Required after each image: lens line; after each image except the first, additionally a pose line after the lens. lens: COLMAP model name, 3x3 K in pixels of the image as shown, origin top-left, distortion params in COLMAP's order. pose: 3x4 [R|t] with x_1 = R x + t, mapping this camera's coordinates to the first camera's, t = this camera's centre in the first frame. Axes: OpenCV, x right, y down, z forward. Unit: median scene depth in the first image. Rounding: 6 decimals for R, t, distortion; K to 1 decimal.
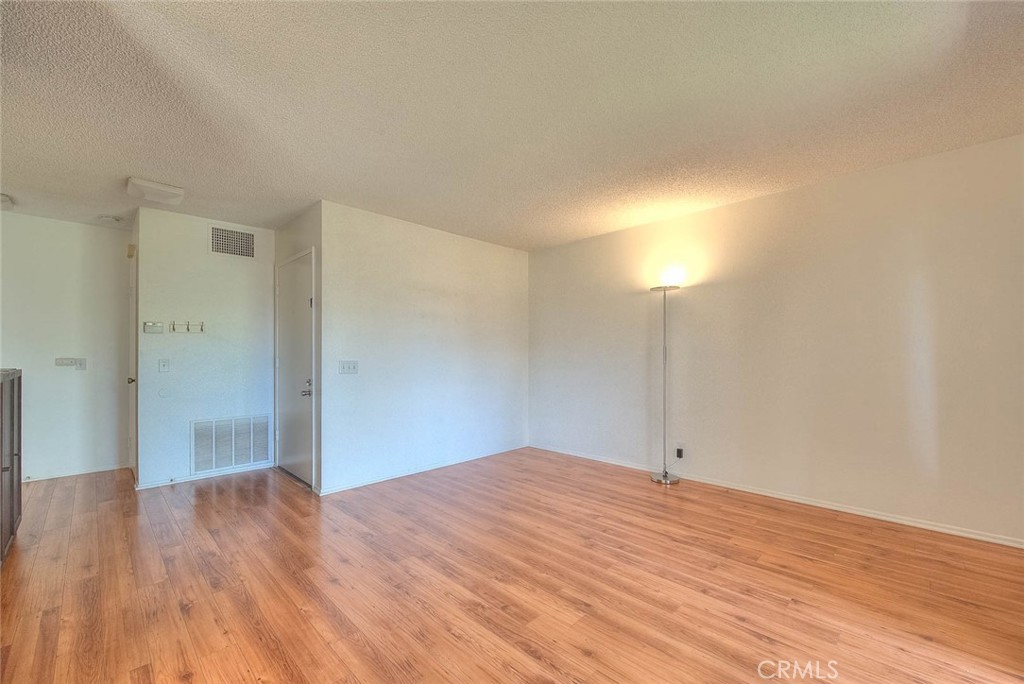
lens RADIAL K [[413.9, 0, 510.9], [0, 413.9, 344.5], [0, 0, 1]] dist [-0.000489, -0.000257]
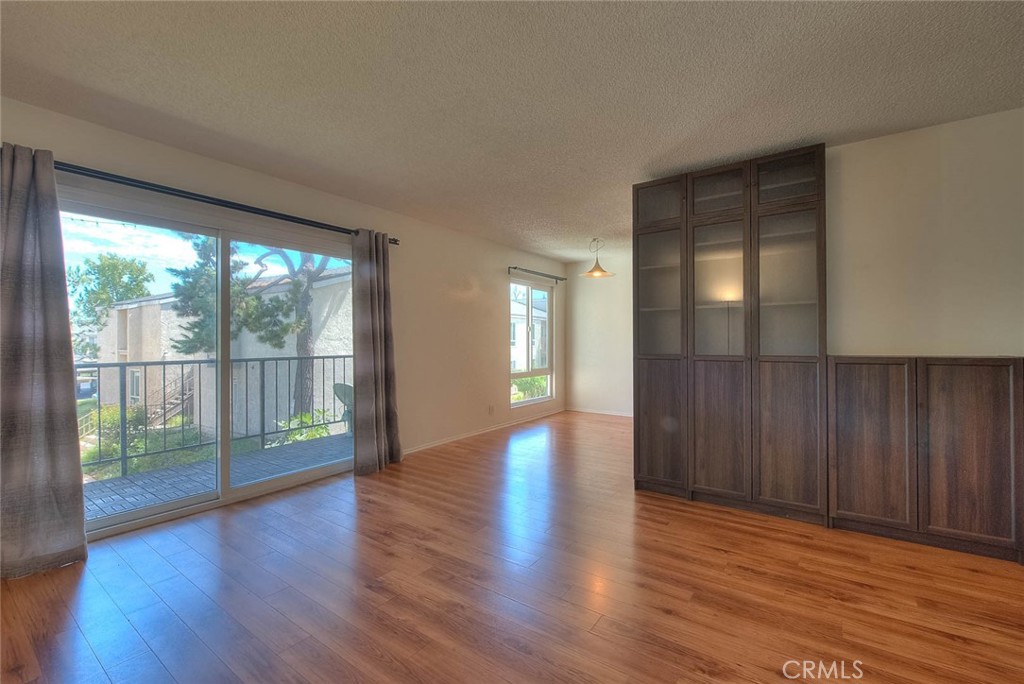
lens RADIAL K [[410.6, 0, 538.3], [0, 410.6, 339.3], [0, 0, 1]] dist [-0.003522, -0.000719]
pose [[-0.976453, 0.003954, -0.215694, -0.005442], [0.010611, 0.999502, -0.029712, 0.035027], [0.215469, -0.031301, -0.976009, 1.521495]]
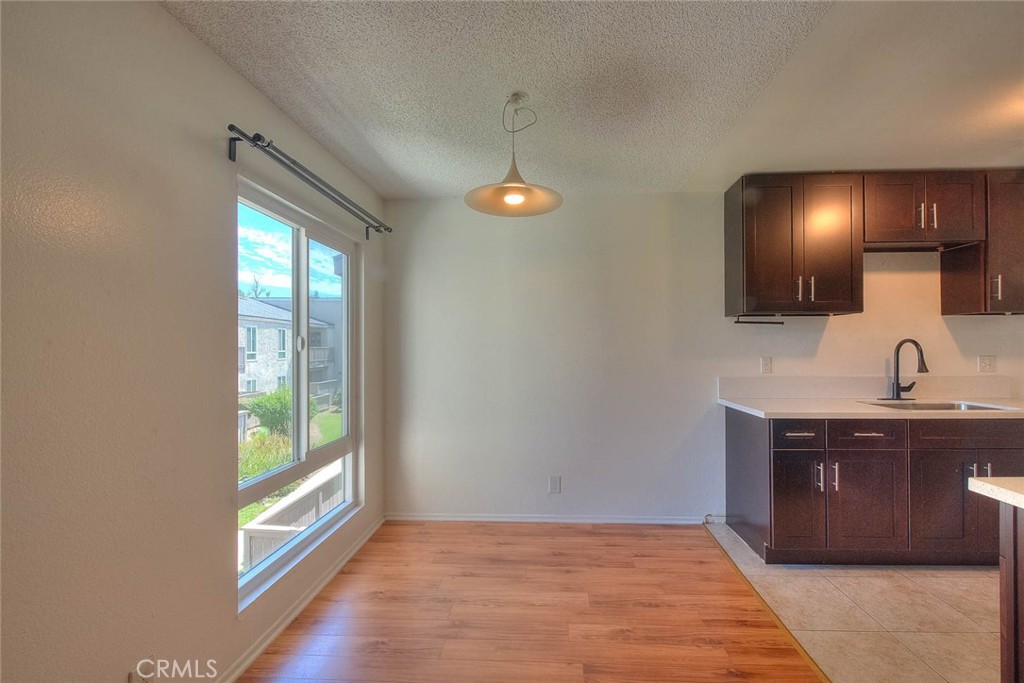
lens RADIAL K [[418.8, 0, 528.0], [0, 418.8, 343.4], [0, 0, 1]] dist [-0.003138, -0.000533]
pose [[-0.738622, -0.000052, -0.674120, -0.225468], [0.027833, 0.999145, -0.030574, -0.057565], [0.673545, -0.041345, -0.737989, 0.166254]]
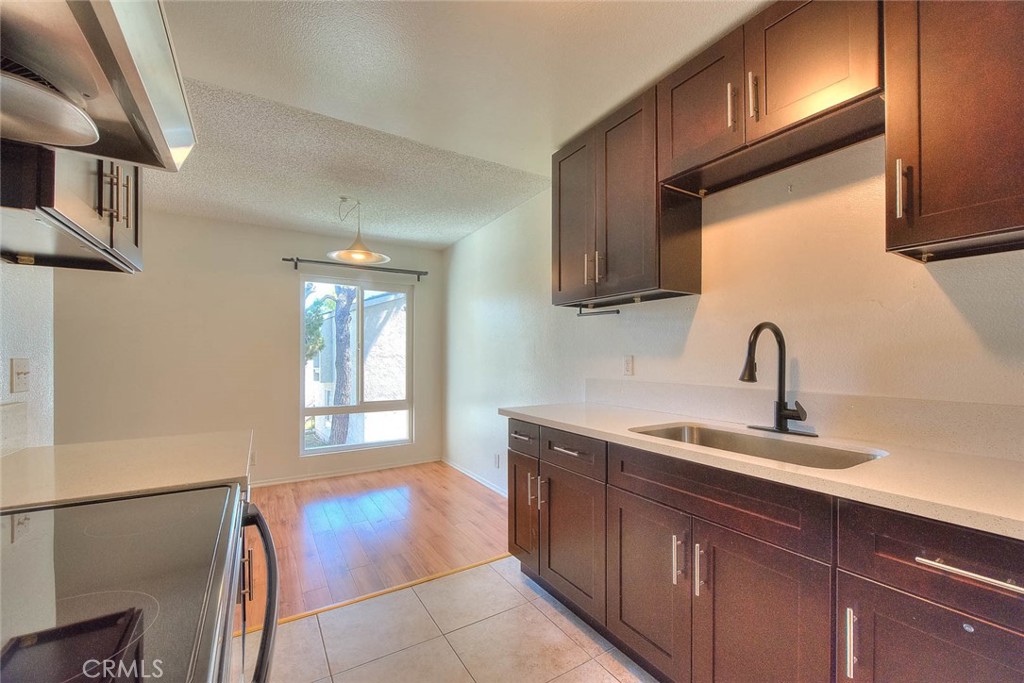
lens RADIAL K [[415.1, 0, 513.0], [0, 415.1, 357.2], [0, 0, 1]] dist [-0.000494, -0.000016]
pose [[-0.972460, 0.001320, 0.233068, -1.511666], [-0.005007, 0.999635, -0.026552, -0.005348], [-0.233018, -0.026988, -0.972098, 0.718092]]
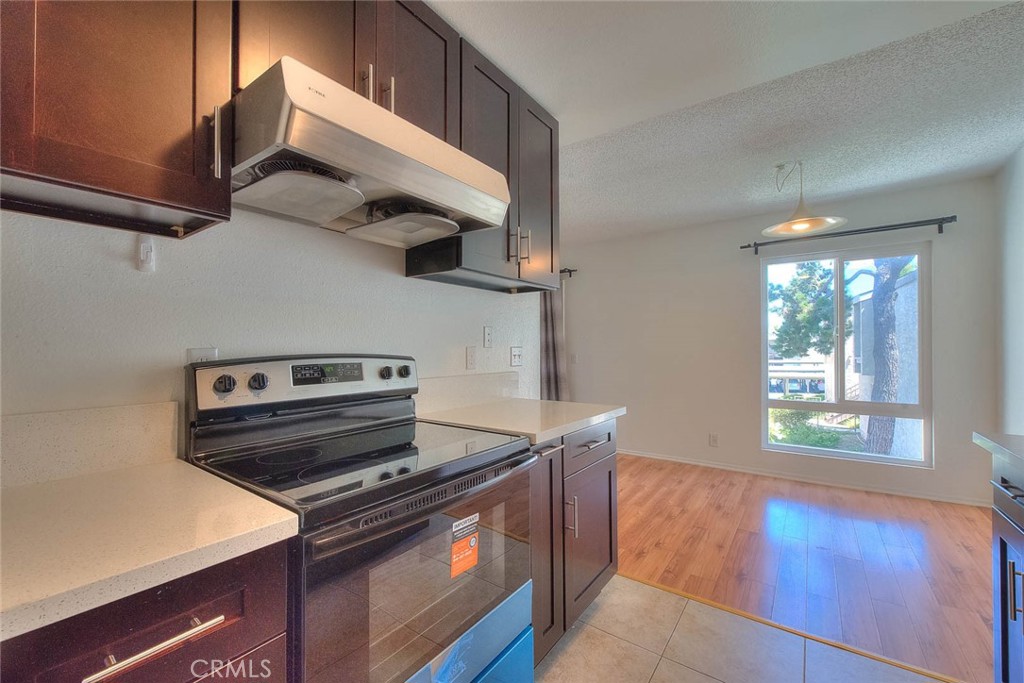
lens RADIAL K [[413.9, 0, 510.9], [0, 413.9, 344.0], [0, 0, 1]] dist [-0.000489, -0.000257]
pose [[-0.158102, 0.006870, 0.987399, -1.701305], [-0.022395, 0.999694, -0.010542, -0.011698], [-0.987169, -0.023779, -0.157899, 0.504849]]
